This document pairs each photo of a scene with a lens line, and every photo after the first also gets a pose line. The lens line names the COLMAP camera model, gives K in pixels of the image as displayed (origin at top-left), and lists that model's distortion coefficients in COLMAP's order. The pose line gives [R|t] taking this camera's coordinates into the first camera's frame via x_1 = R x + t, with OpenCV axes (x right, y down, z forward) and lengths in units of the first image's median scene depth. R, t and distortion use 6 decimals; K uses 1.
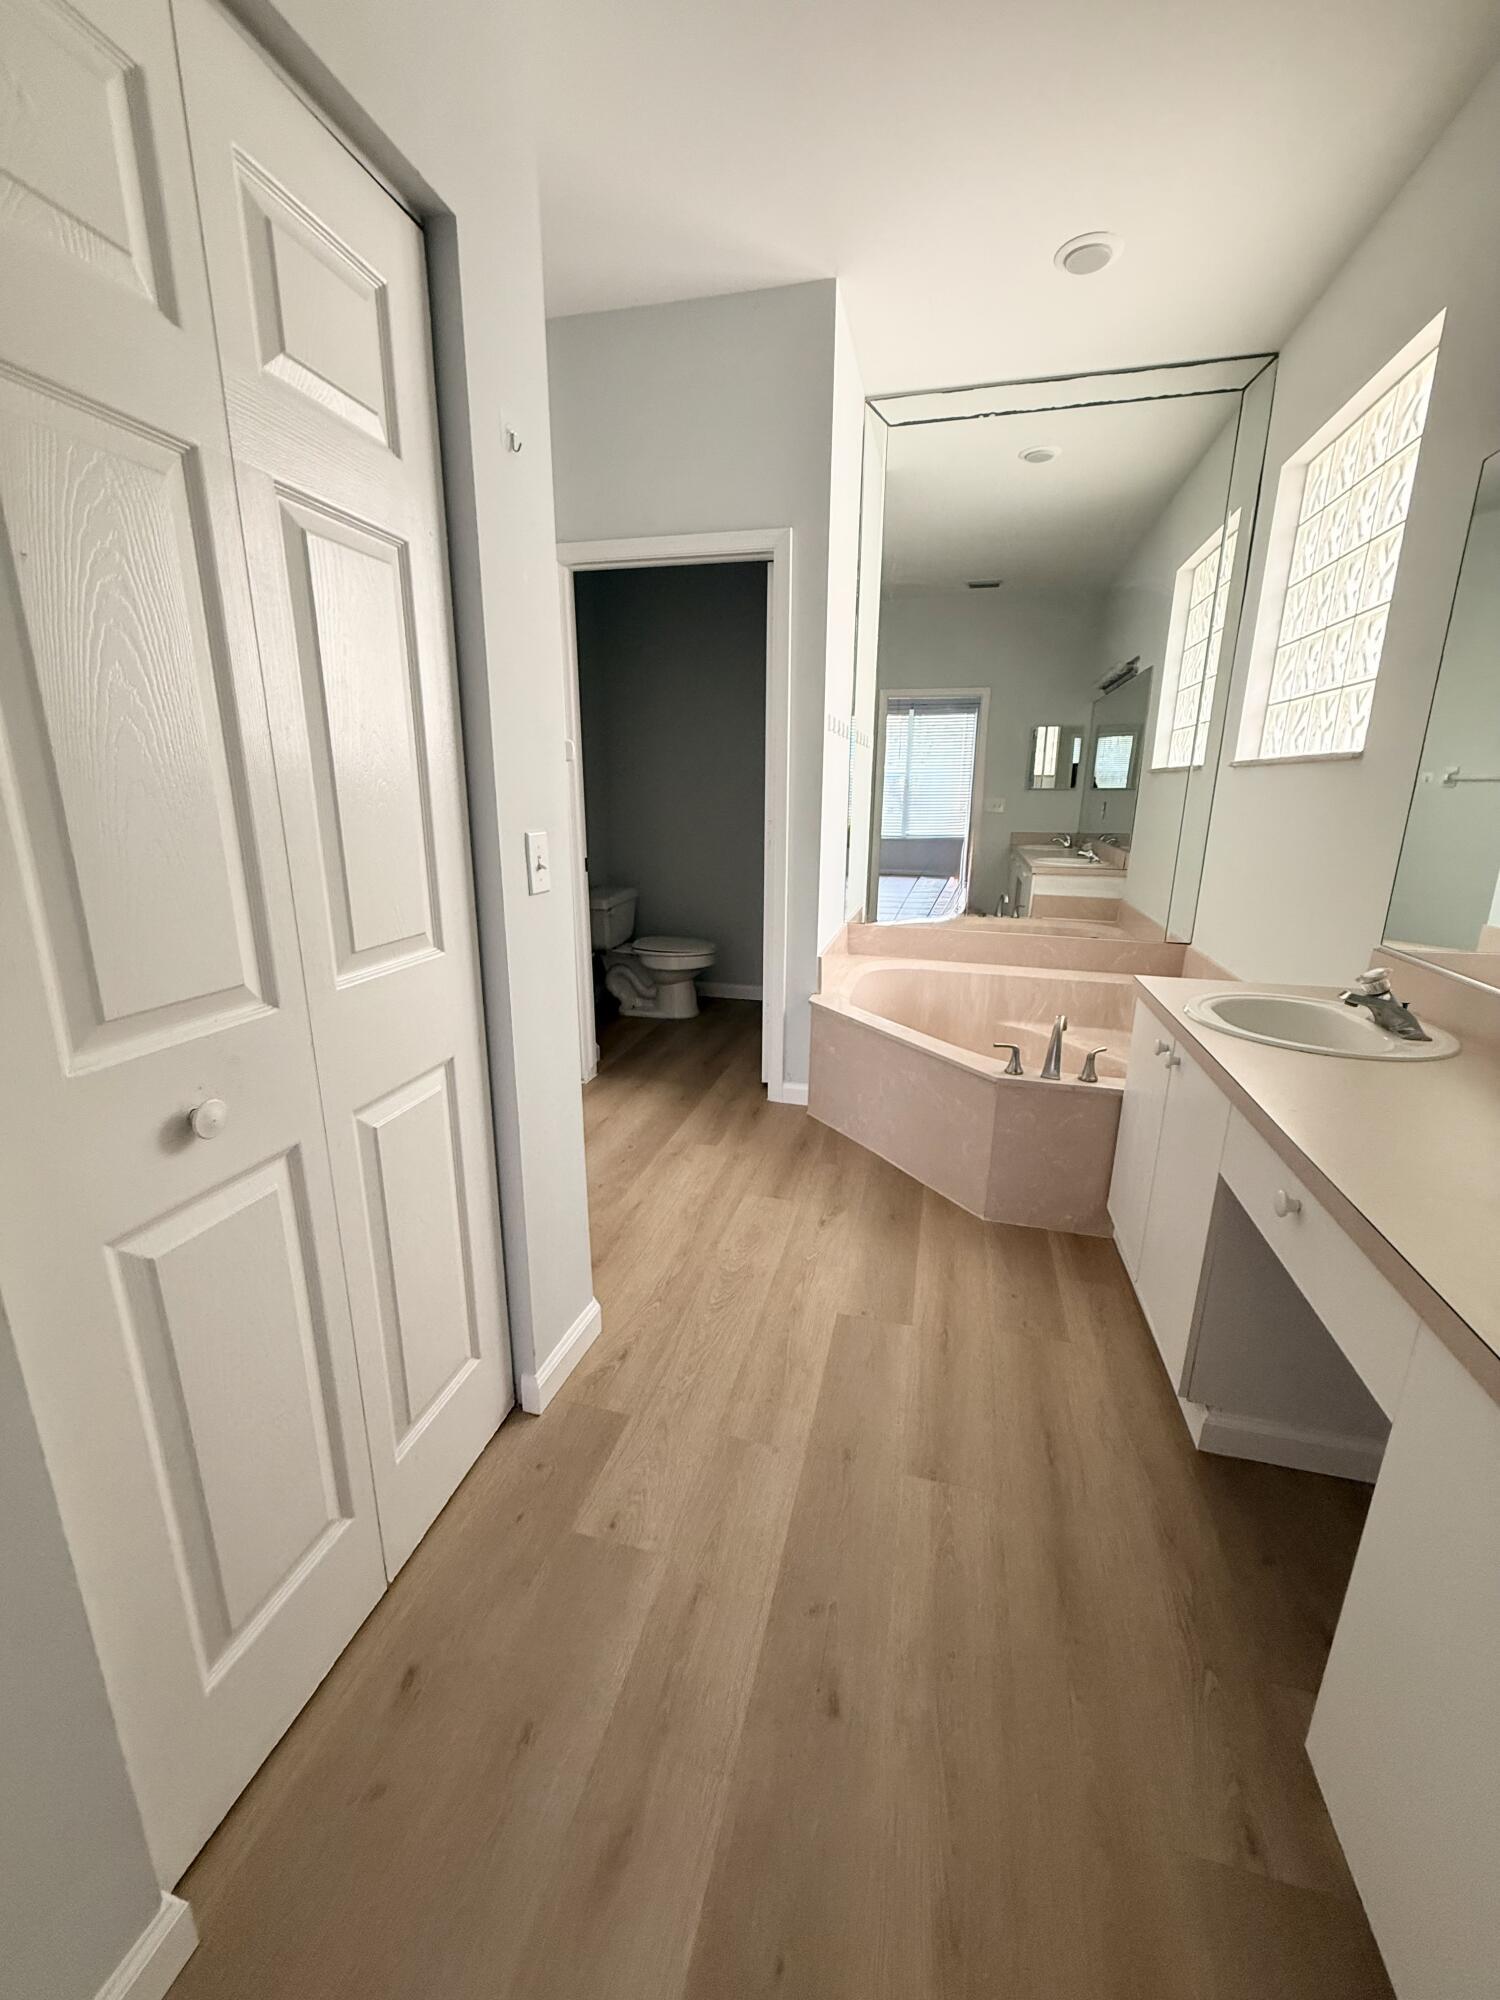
lens RADIAL K [[787.9, 0, 743.5], [0, 787.9, 996.9], [0, 0, 1]] dist [-0.006778, 0.000295]
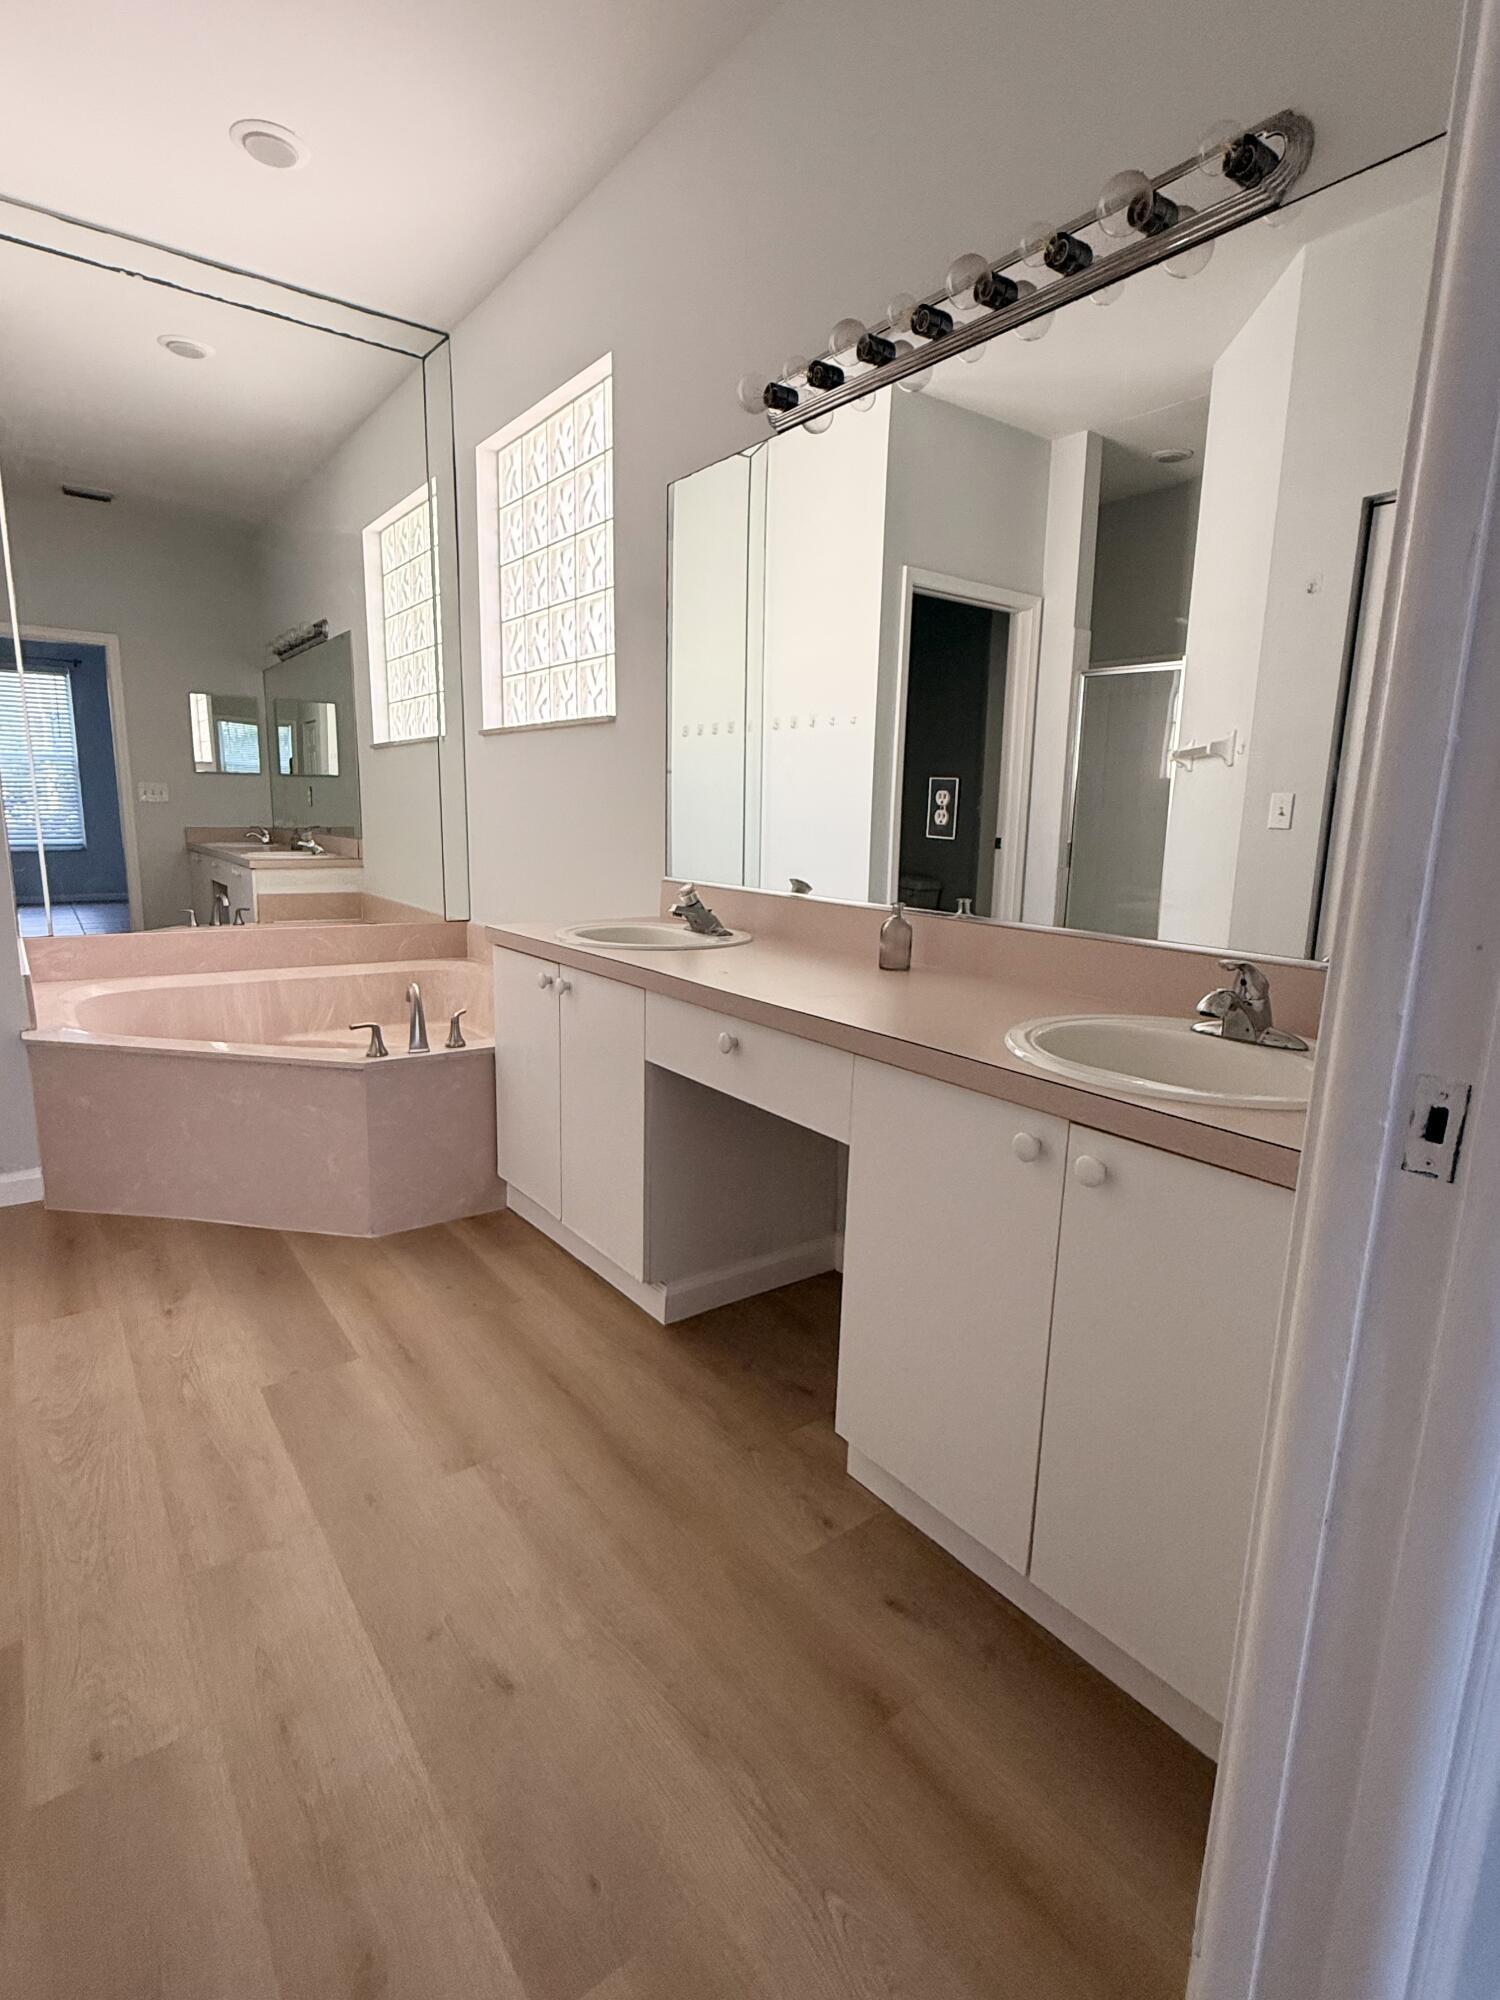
lens RADIAL K [[984.1, 0, 753.2], [0, 984.1, 1002.9], [0, 0, 1]] dist [-0.012697, 0.002409]
pose [[0.617246, -0.140603, 0.774105, -0.212733], [0.182590, 0.982639, 0.032888, 0.074065], [-0.765289, 0.121044, 0.632203, -0.004504]]
